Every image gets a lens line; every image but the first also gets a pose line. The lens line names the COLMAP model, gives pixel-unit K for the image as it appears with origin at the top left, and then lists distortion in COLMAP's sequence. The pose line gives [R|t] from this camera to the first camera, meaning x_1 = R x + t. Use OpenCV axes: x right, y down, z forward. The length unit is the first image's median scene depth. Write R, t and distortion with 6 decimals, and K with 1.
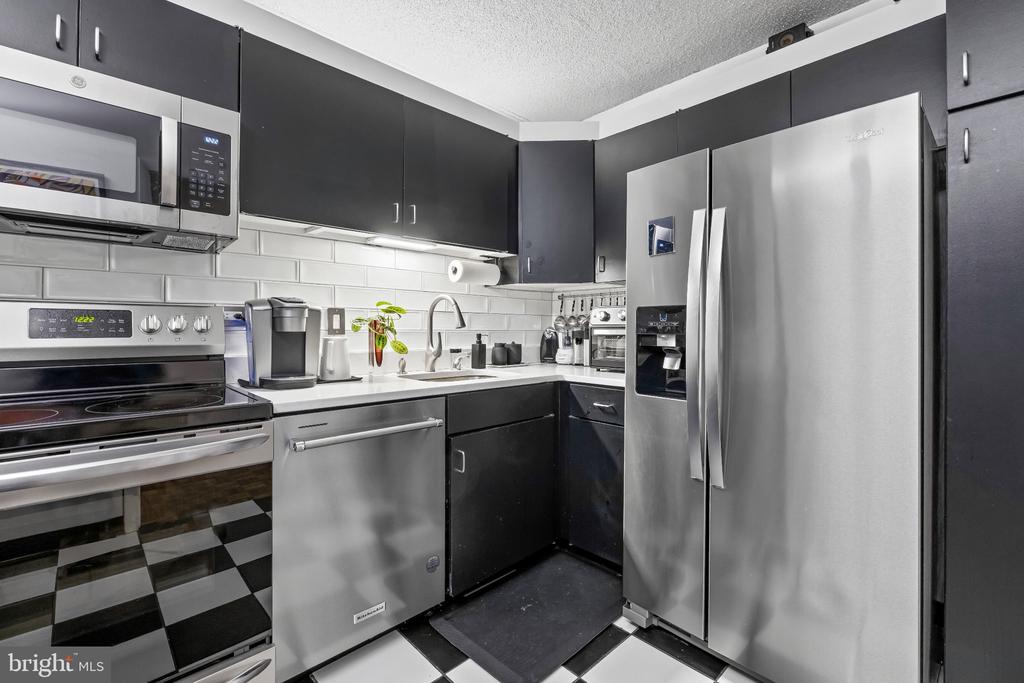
lens RADIAL K [[455.6, 0, 513.7], [0, 455.6, 331.7], [0, 0, 1]] dist [-0.002165, 0.000225]
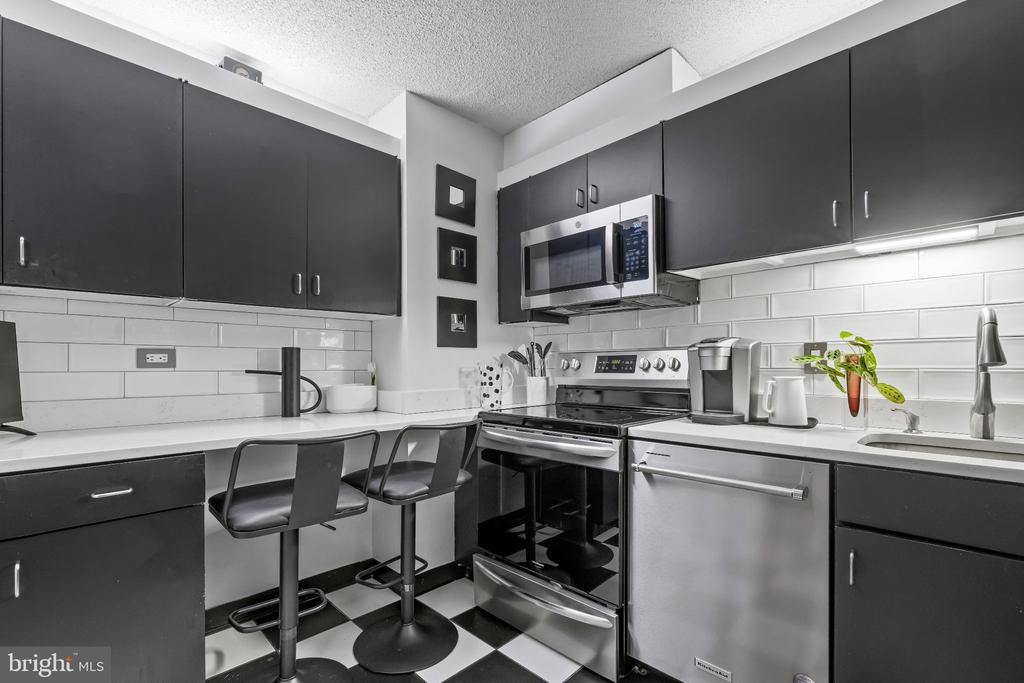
lens RADIAL K [[459.7, 0, 510.4], [0, 459.7, 370.5], [0, 0, 1]] dist [-0.000058, 0.000568]
pose [[0.024621, 0.007477, -0.999669, 0.436840], [-0.002543, 0.999969, 0.007417, -0.004470], [0.999694, 0.002359, 0.024640, 0.391566]]
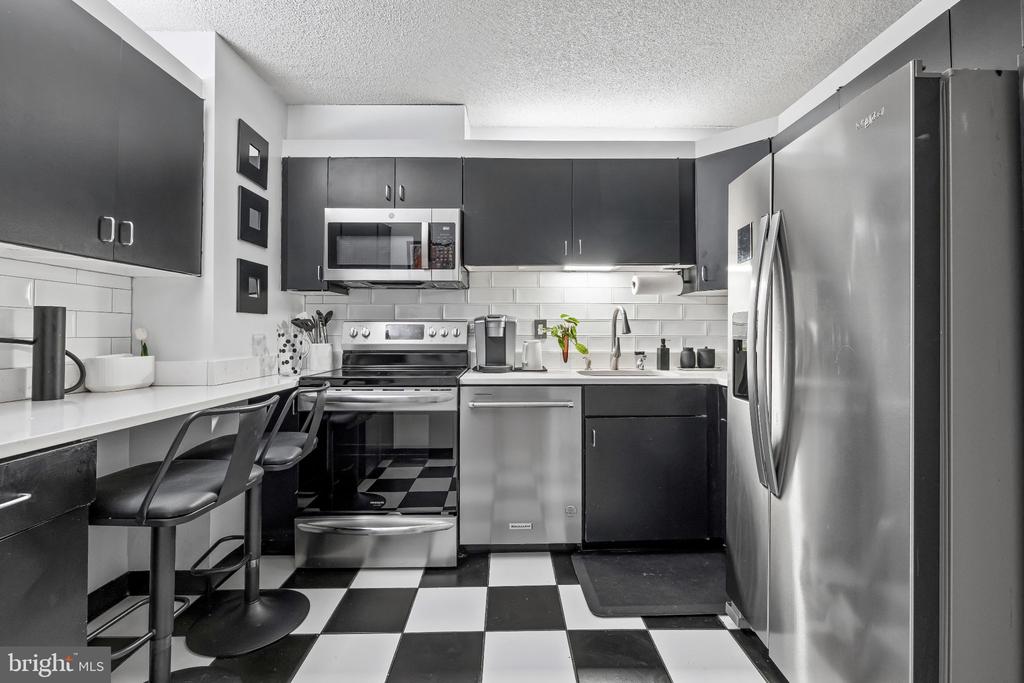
lens RADIAL K [[455.6, 0, 513.7], [0, 455.6, 331.7], [0, 0, 1]] dist [-0.002165, 0.000225]
pose [[0.733973, -0.005612, -0.679155, 0.476535], [-0.002686, 0.999934, -0.011165, 0.000686], [0.679173, 0.010019, 0.733910, -0.076208]]
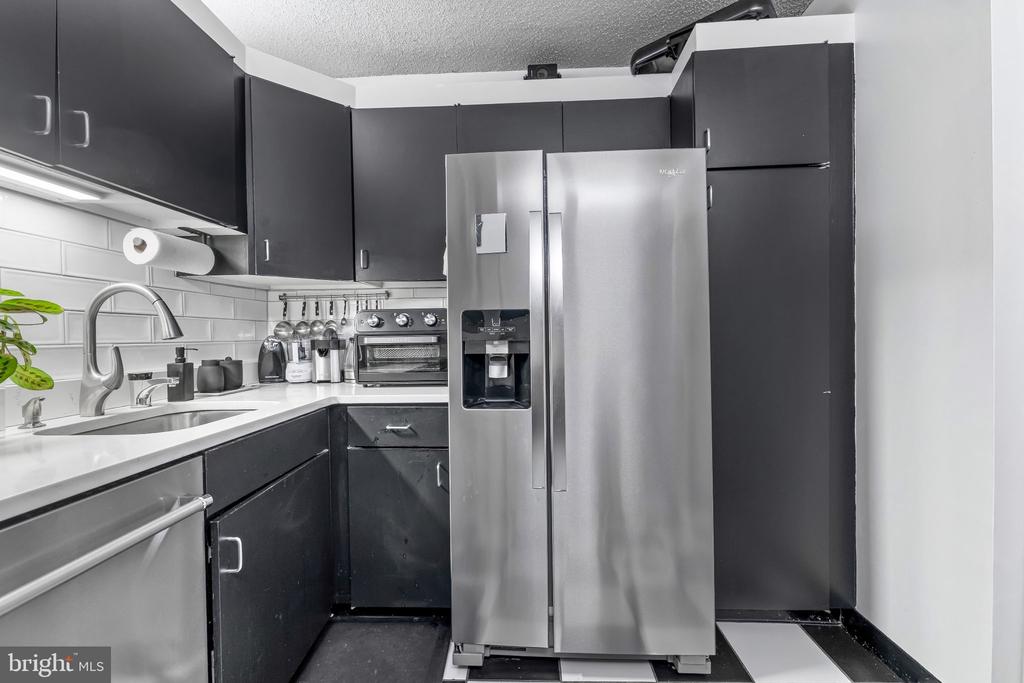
lens RADIAL K [[449.1, 0, 512.0], [0, 449.1, 341.5], [0, 0, 1]] dist [-0.000913, 0.000421]
pose [[0.717492, -0.025162, 0.696112, -0.211106], [0.021544, 0.999671, 0.013929, -0.003421], [-0.696233, 0.005003, 0.717798, 0.241352]]
